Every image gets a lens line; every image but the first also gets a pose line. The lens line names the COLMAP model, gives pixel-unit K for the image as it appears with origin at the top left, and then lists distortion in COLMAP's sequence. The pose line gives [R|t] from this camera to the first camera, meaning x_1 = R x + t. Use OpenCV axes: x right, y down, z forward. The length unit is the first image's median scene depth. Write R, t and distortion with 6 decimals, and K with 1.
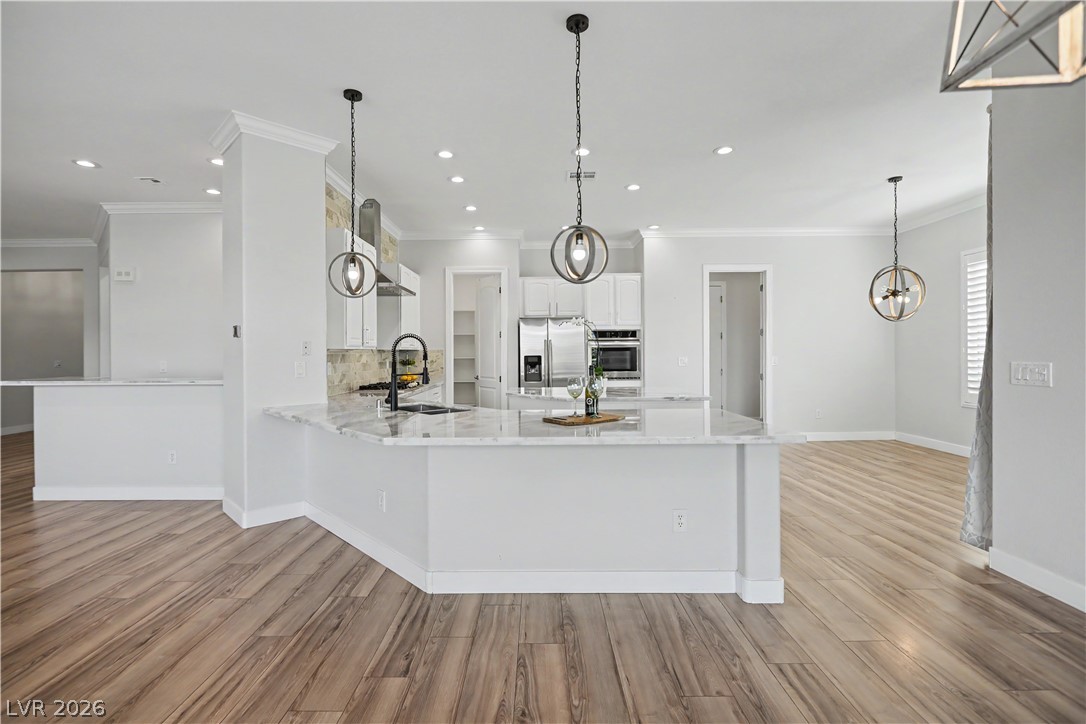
lens RADIAL K [[487.1, 0, 542.2], [0, 487.1, 355.4], [0, 0, 1]] dist [-0.004887, 0.001339]
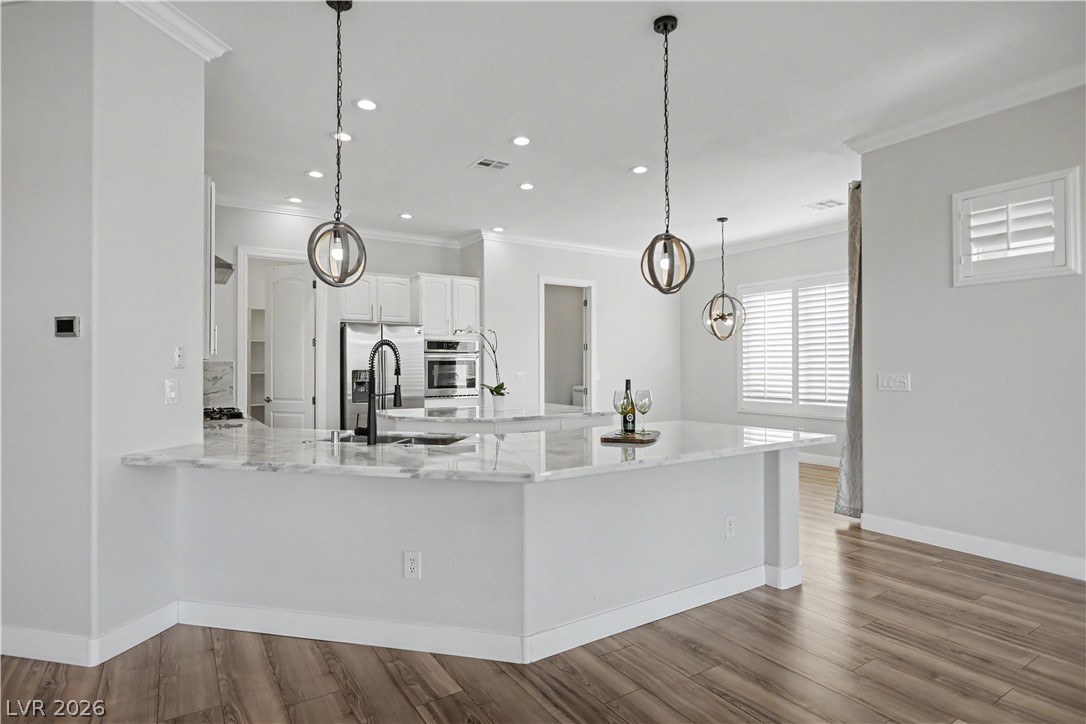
lens RADIAL K [[560.3, 0, 538.6], [0, 560.3, 362.2], [0, 0, 1]] dist [-0.003941, 0.001187]
pose [[0.842653, 0.007742, 0.538401, -0.361102], [0.000277, 0.999890, -0.014812, 0.001710], [-0.538457, 0.012630, 0.842558, 0.101178]]
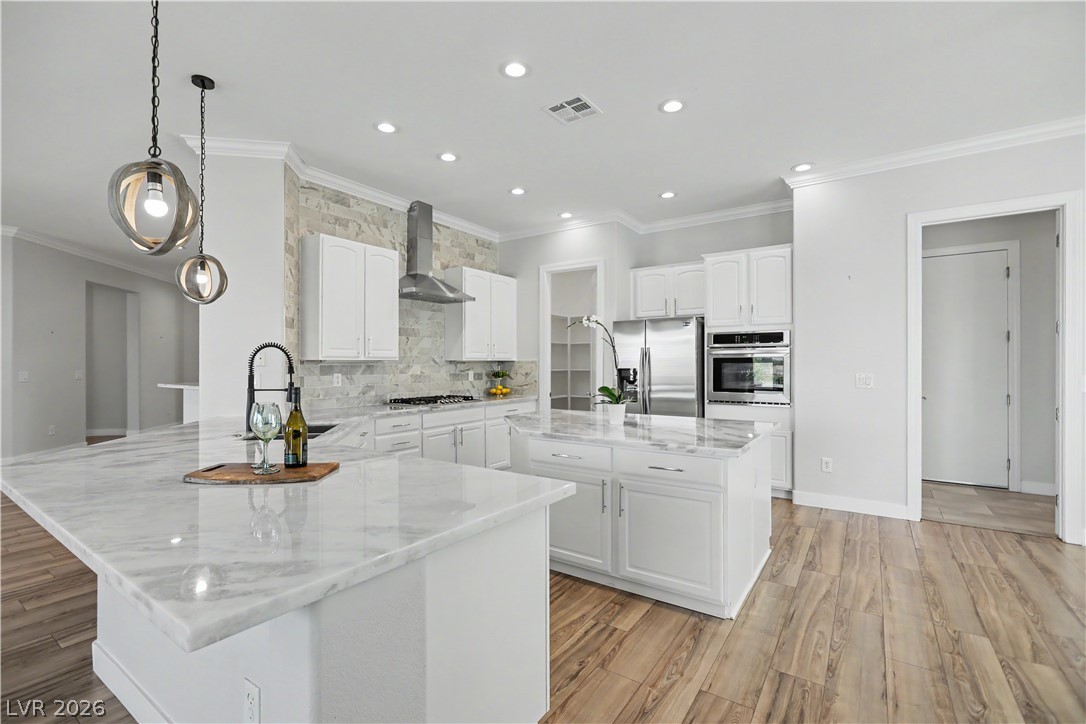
lens RADIAL K [[487.1, 0, 545.7], [0, 487.1, 368.3], [0, 0, 1]] dist [-0.004887, 0.001339]
pose [[0.829883, 0.008654, -0.557870, 0.408269], [-0.006162, 0.999961, 0.006345, -0.005209], [0.557903, -0.001828, 0.829904, 0.377910]]
